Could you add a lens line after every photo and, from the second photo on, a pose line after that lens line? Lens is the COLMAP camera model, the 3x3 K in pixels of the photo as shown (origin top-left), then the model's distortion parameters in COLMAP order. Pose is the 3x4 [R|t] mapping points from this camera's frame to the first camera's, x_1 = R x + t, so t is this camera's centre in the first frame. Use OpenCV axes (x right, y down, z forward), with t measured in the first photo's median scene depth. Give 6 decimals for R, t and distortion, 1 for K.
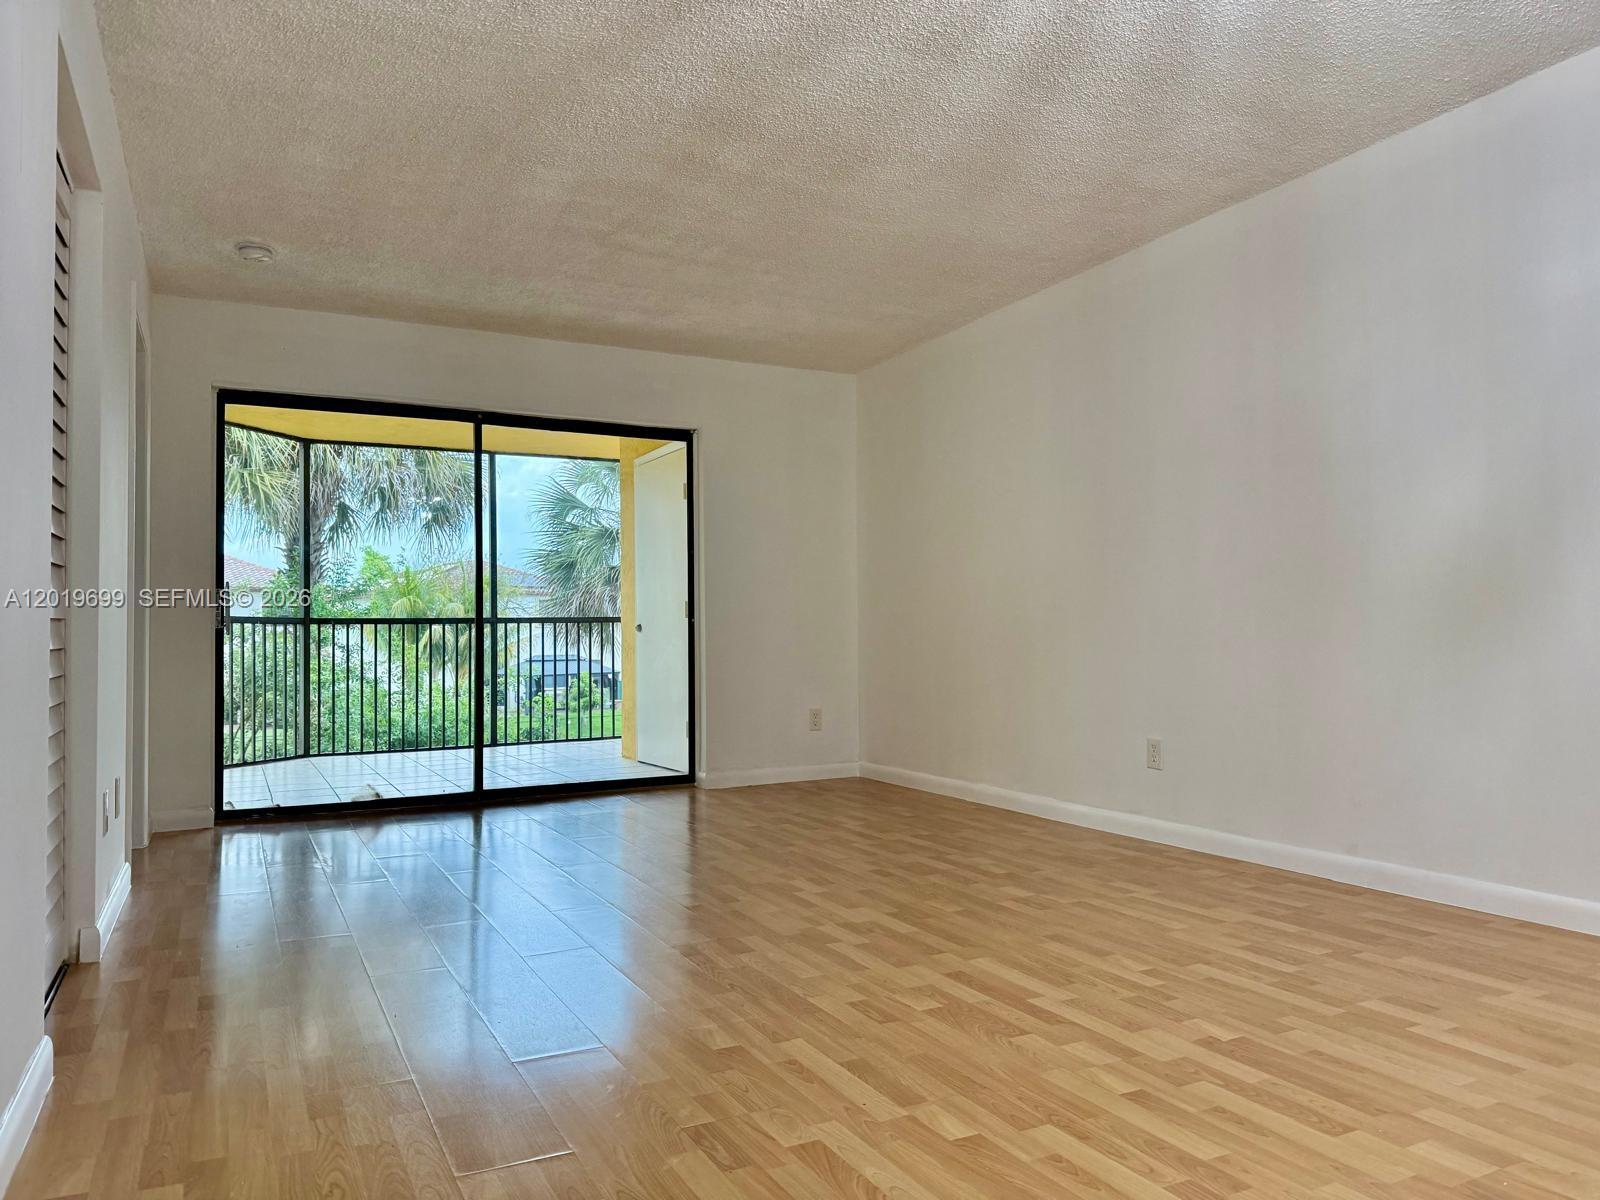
lens RADIAL K [[1124.0, 0, 802.9], [0, 1124.0, 609.6], [0, 0, 1]] dist [0.054710, -0.068387]
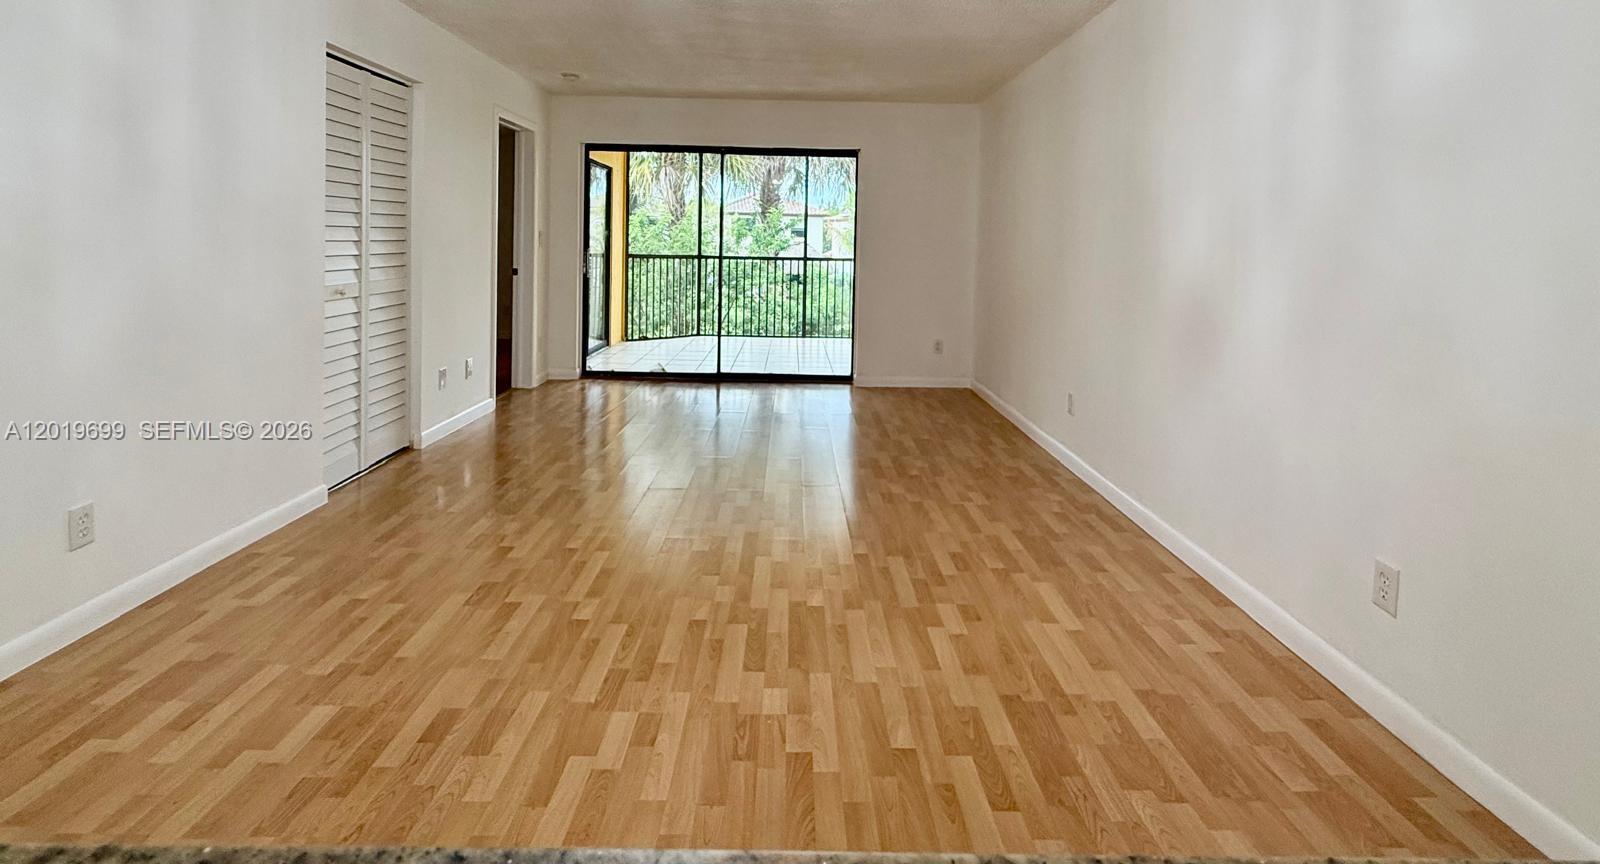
lens RADIAL K [[785.9, 0, 799.4], [0, 785.9, 294.1], [0, 0, 1]] dist [0.002882, 0.002679]
pose [[0.895284, 0.058835, -0.441593, 0.652034], [-0.021150, 0.995736, 0.089788, -0.127449], [0.444993, -0.071046, 0.892712, 0.020841]]
